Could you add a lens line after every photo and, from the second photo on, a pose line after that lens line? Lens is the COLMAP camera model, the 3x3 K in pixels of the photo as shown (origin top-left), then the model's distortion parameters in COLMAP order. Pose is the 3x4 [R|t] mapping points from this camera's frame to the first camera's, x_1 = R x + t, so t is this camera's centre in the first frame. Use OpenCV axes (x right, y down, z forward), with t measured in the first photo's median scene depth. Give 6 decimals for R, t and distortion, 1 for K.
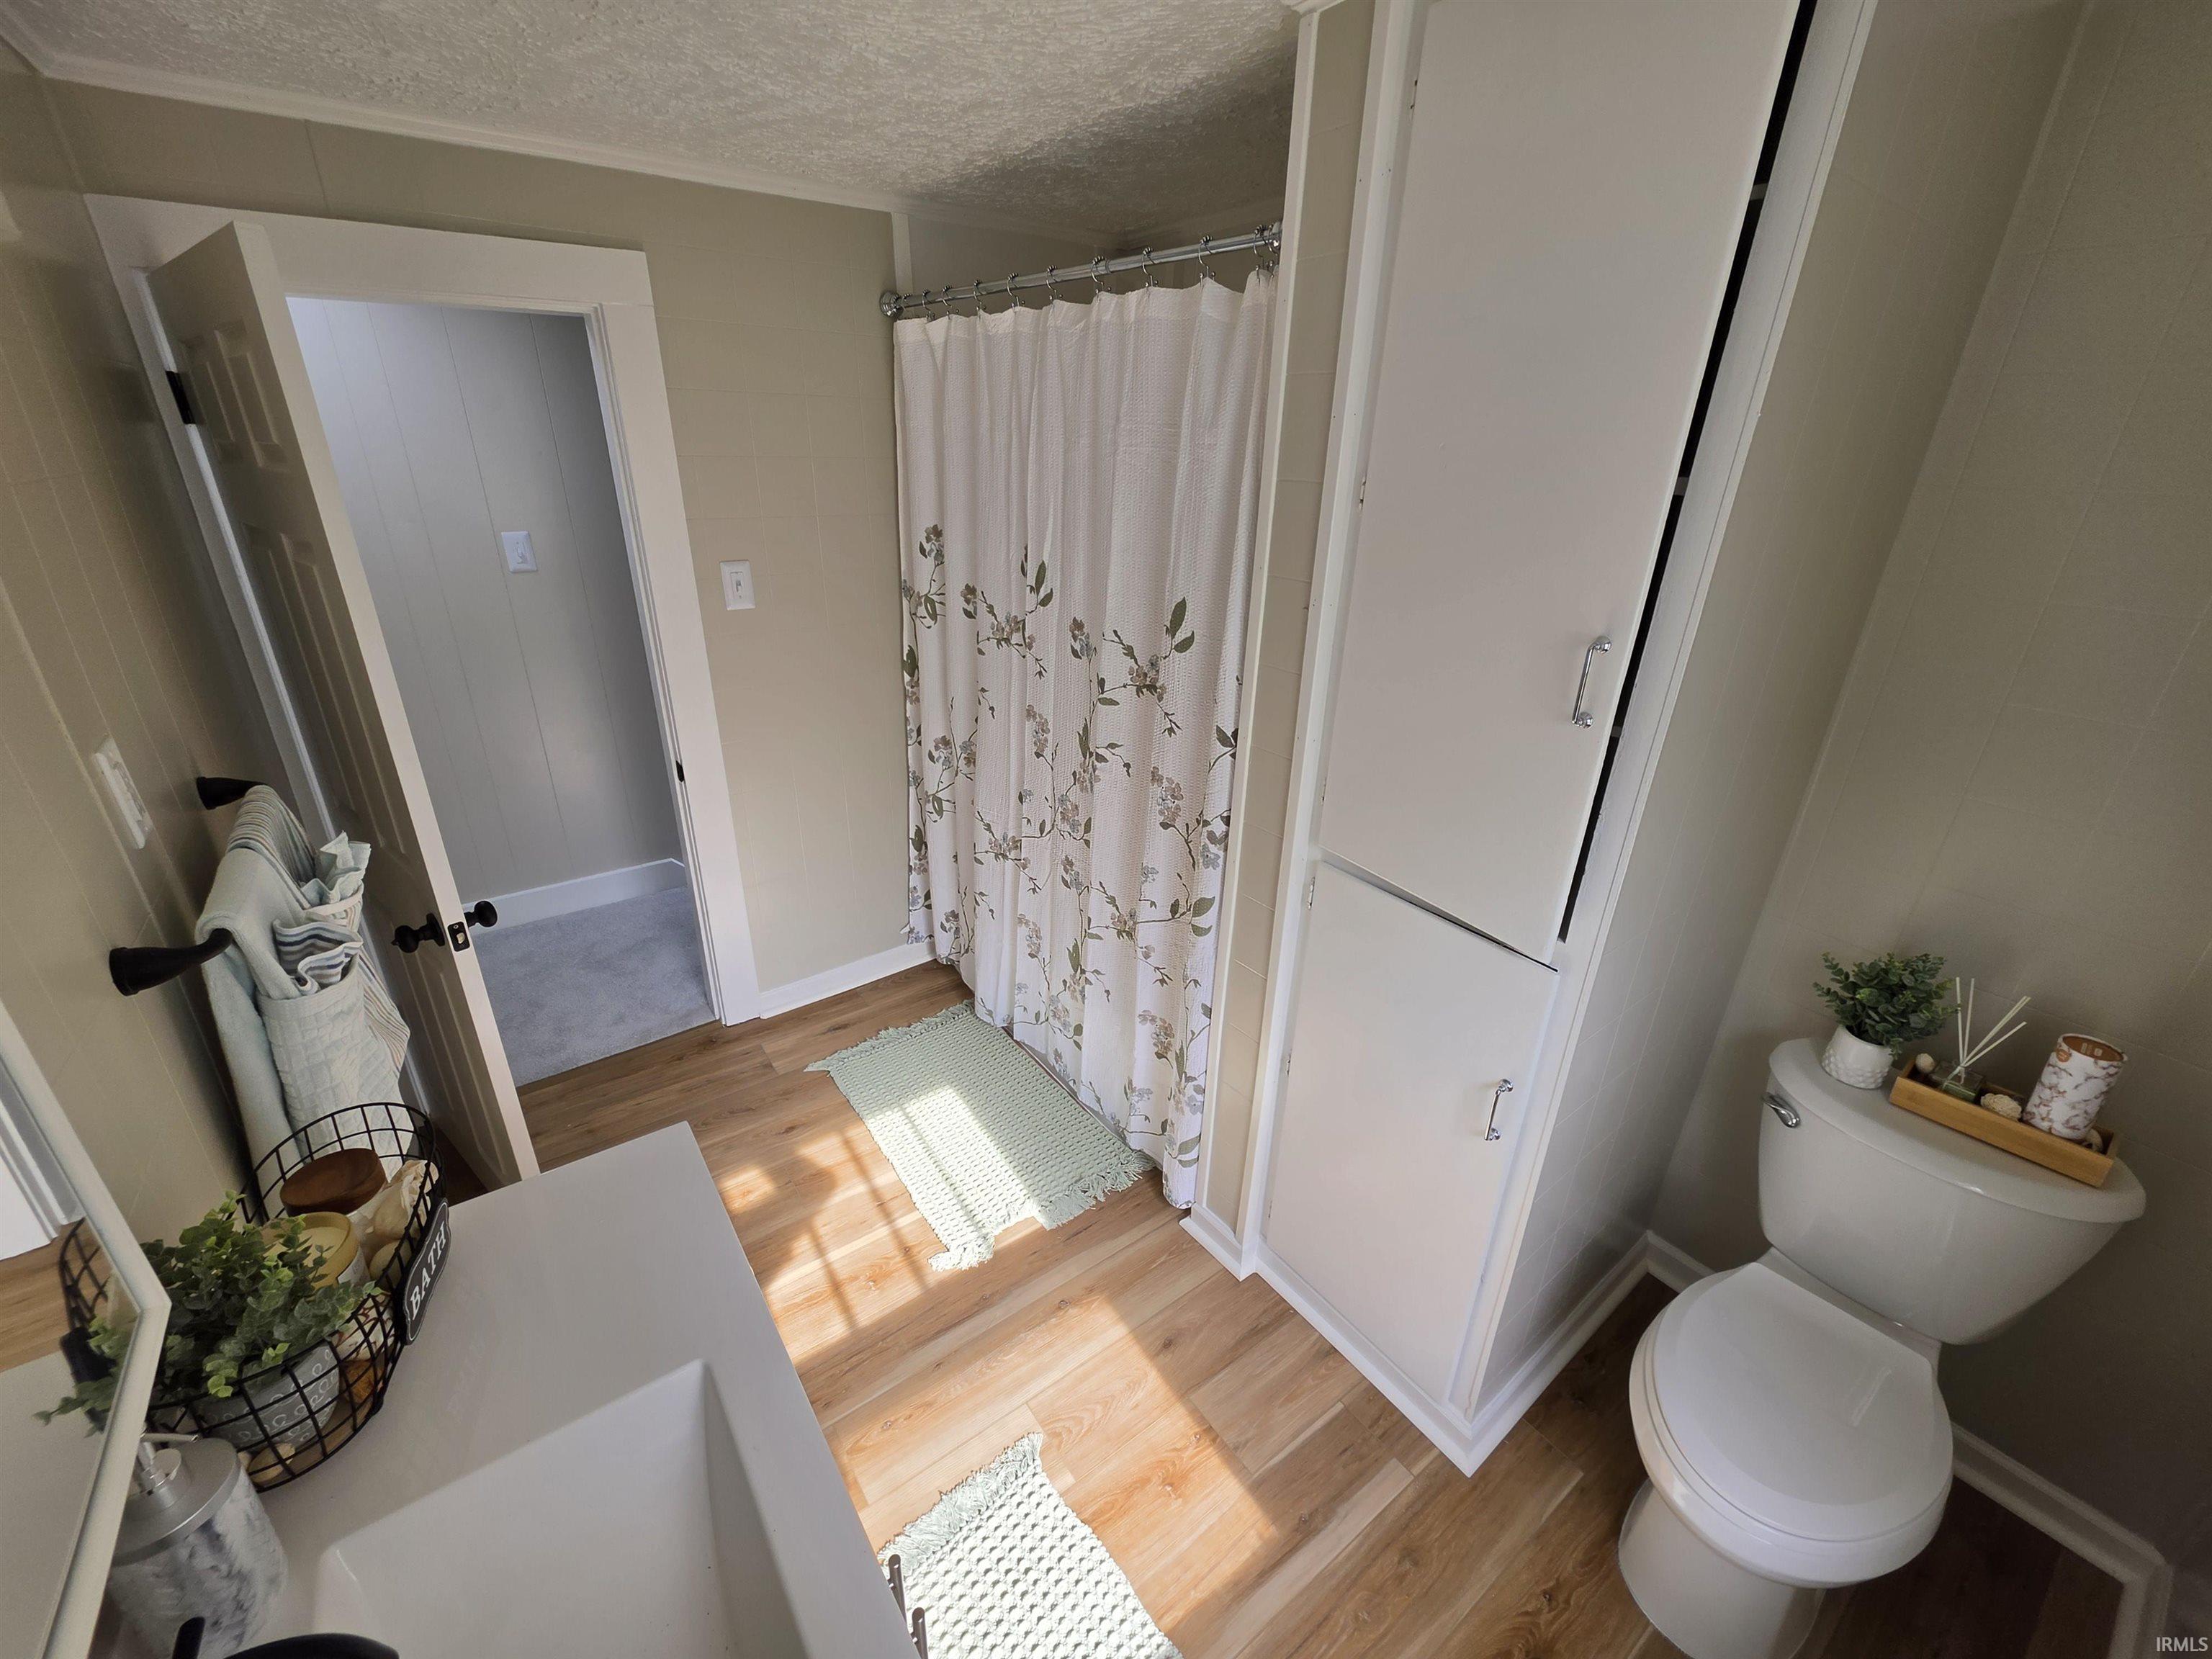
lens RADIAL K [[890.4, 0, 1107.3], [0, 890.4, 818.2], [0, 0, 1]] dist [0.000332, -0.000495]
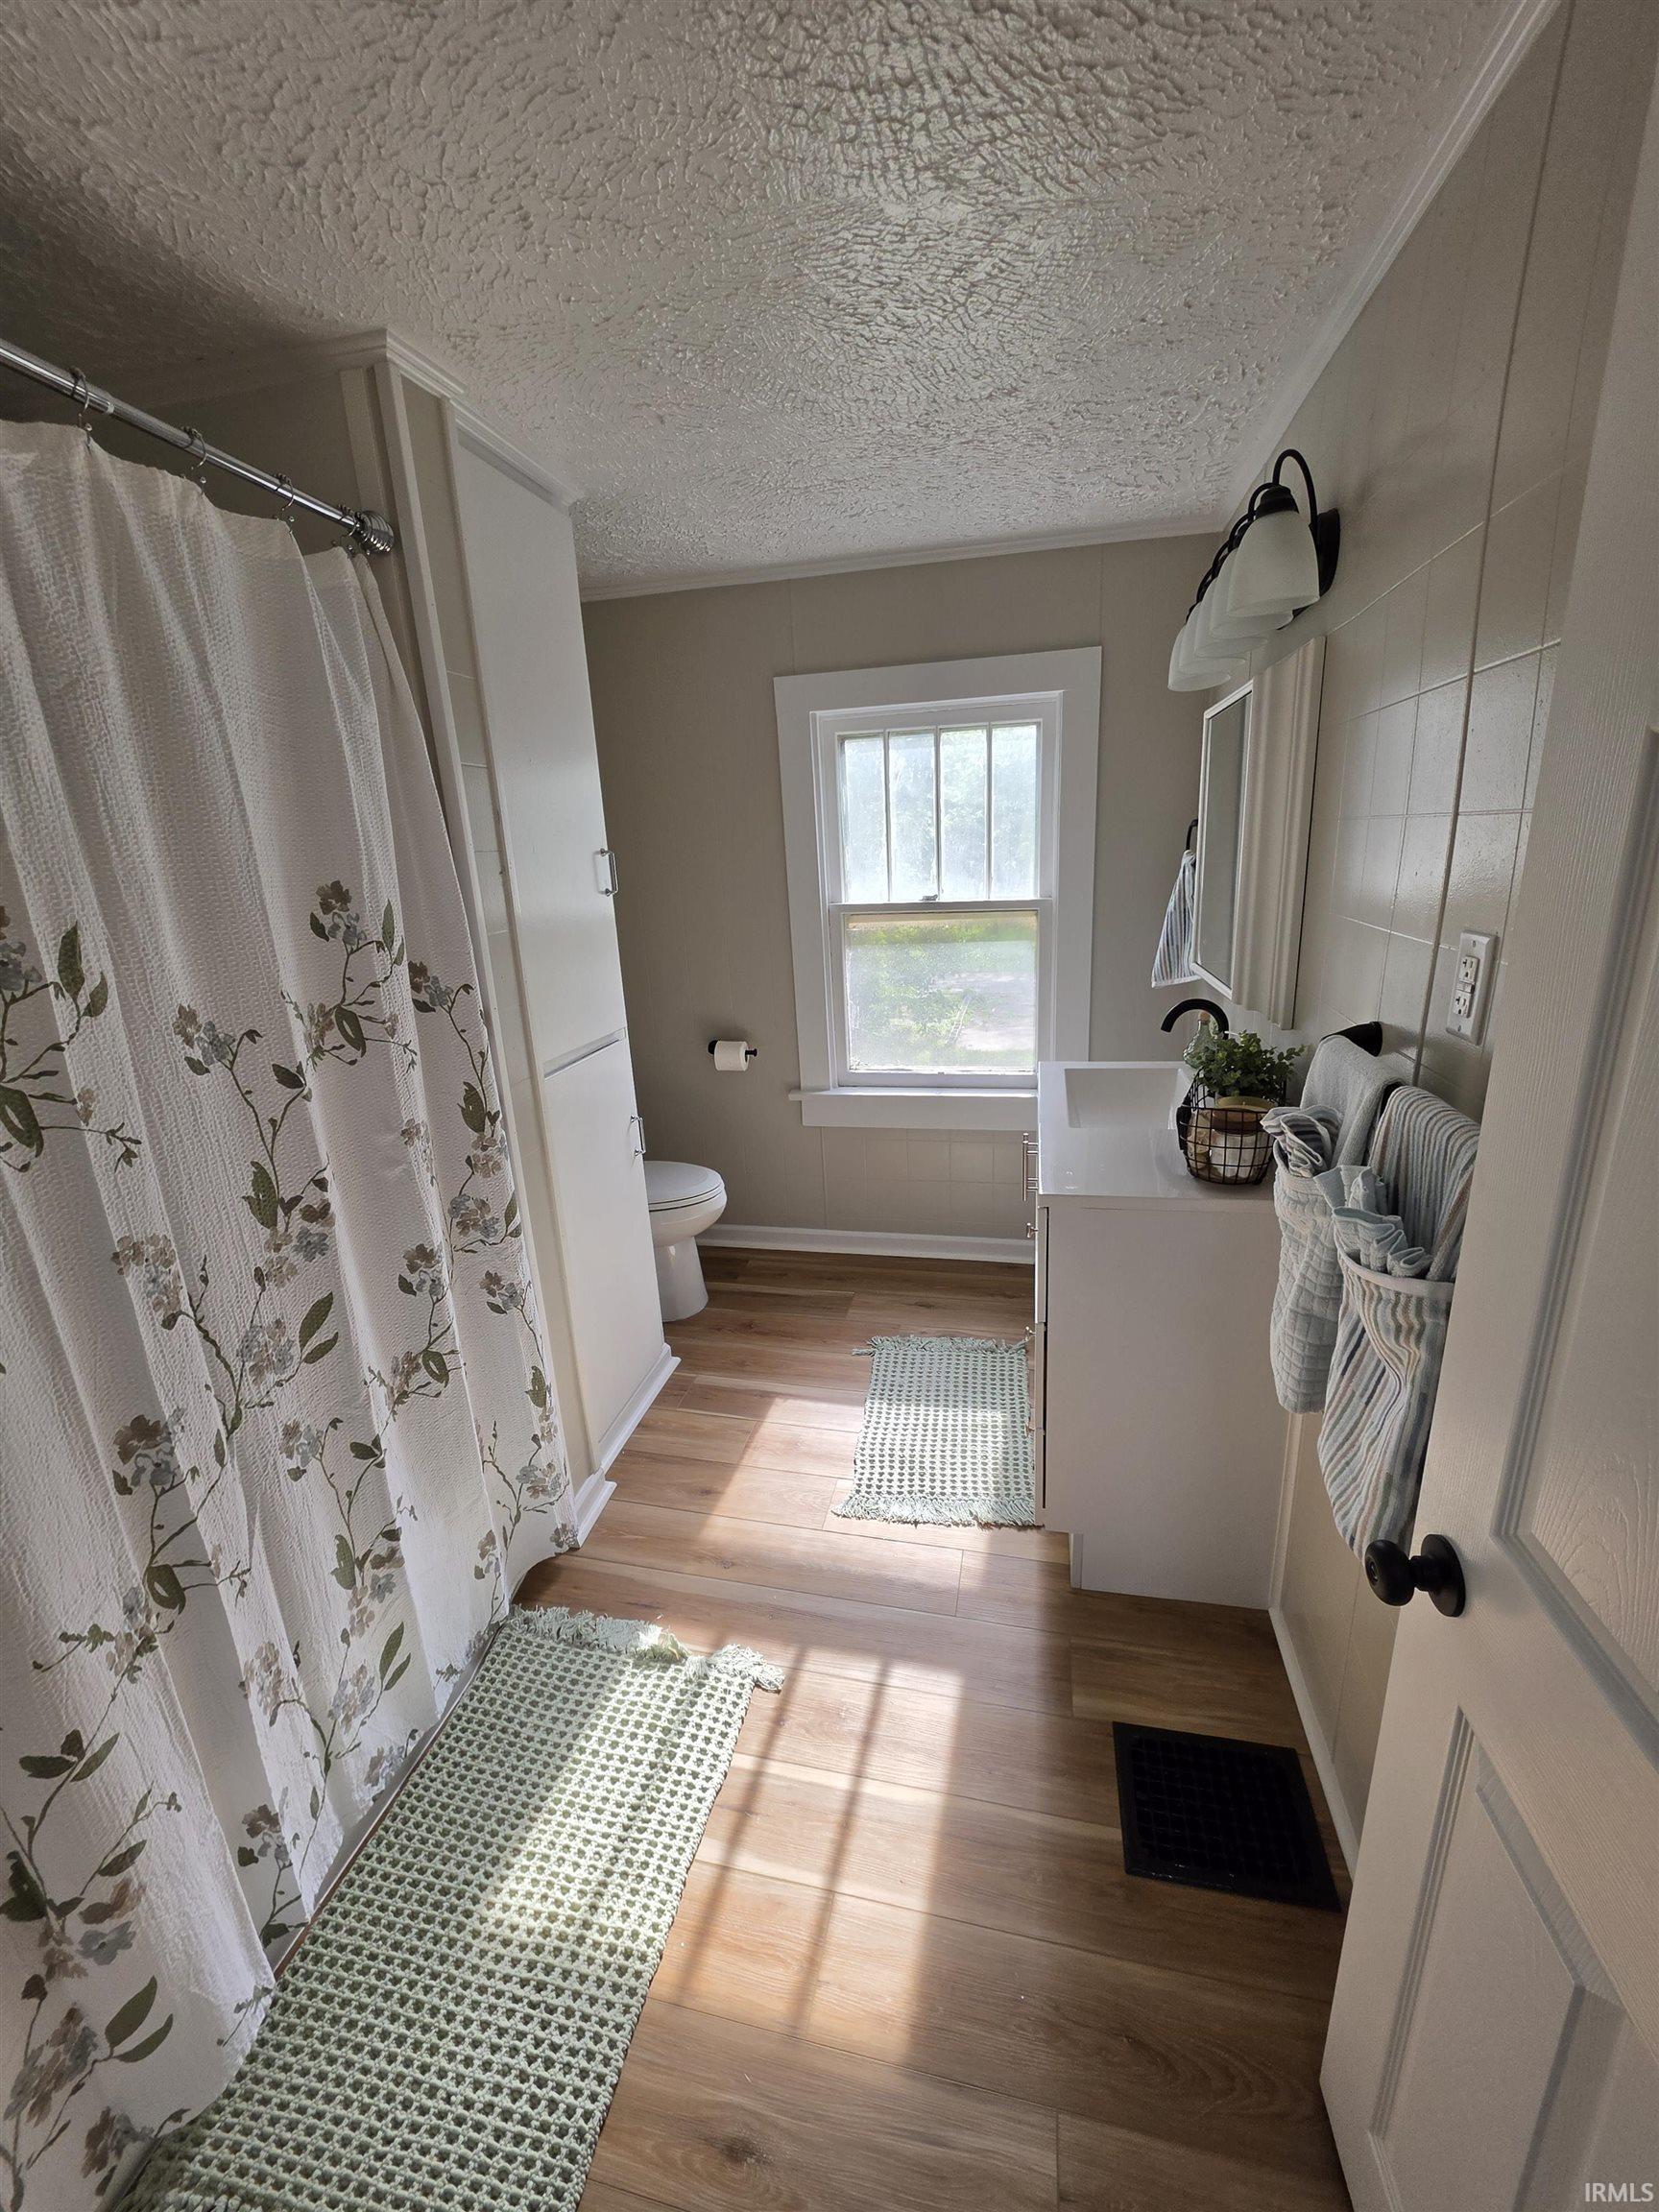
lens RADIAL K [[890.4, 0, 838.7], [0, 890.4, 1108.3], [0, 0, 1]] dist [0.000332, -0.000495]
pose [[-0.668345, -0.196138, 0.717527, -0.685274], [0.329742, 0.786536, 0.522142, -0.313398], [-0.666773, 0.585569, -0.461002, 0.972138]]
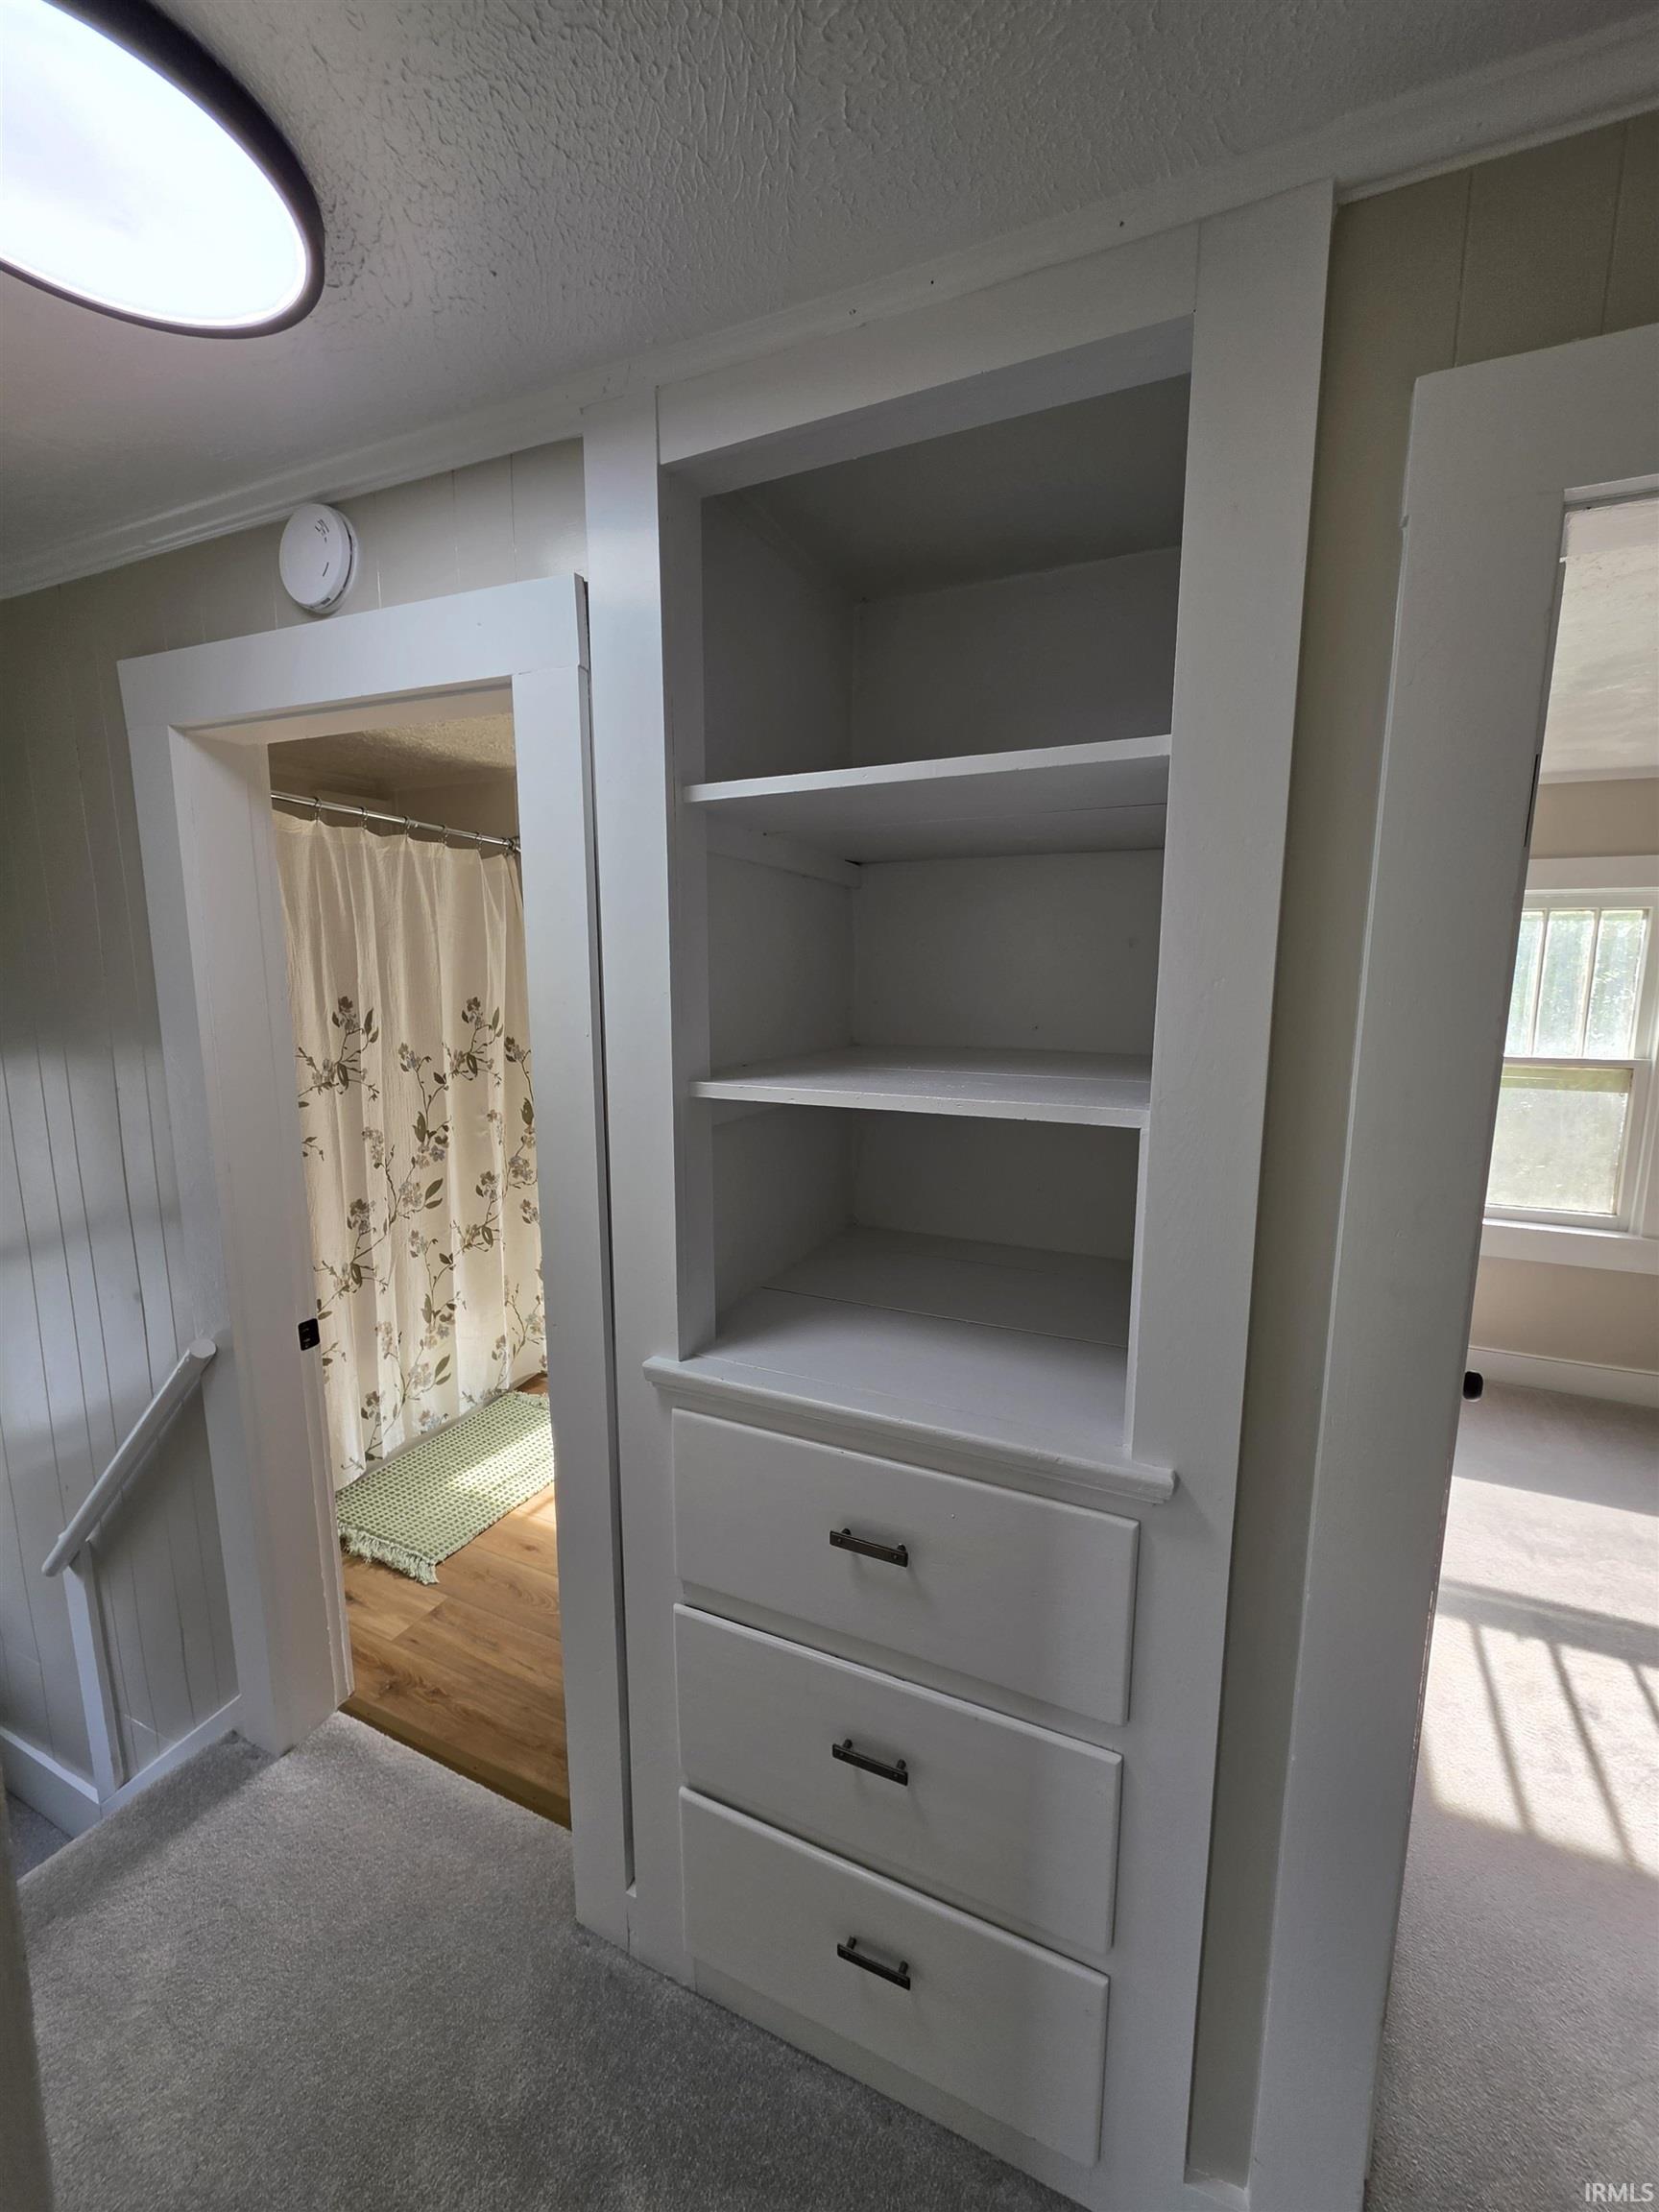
lens RADIAL K [[890.4, 0, 832.6], [0, 890.4, 1114.8], [0, 0, 1]] dist [0.000332, -0.000495]
pose [[-0.497791, -0.152130, 0.853851, -1.493836], [0.329721, 0.877382, 0.348548, -0.370455], [-0.802177, 0.455036, -0.386592, 1.000850]]
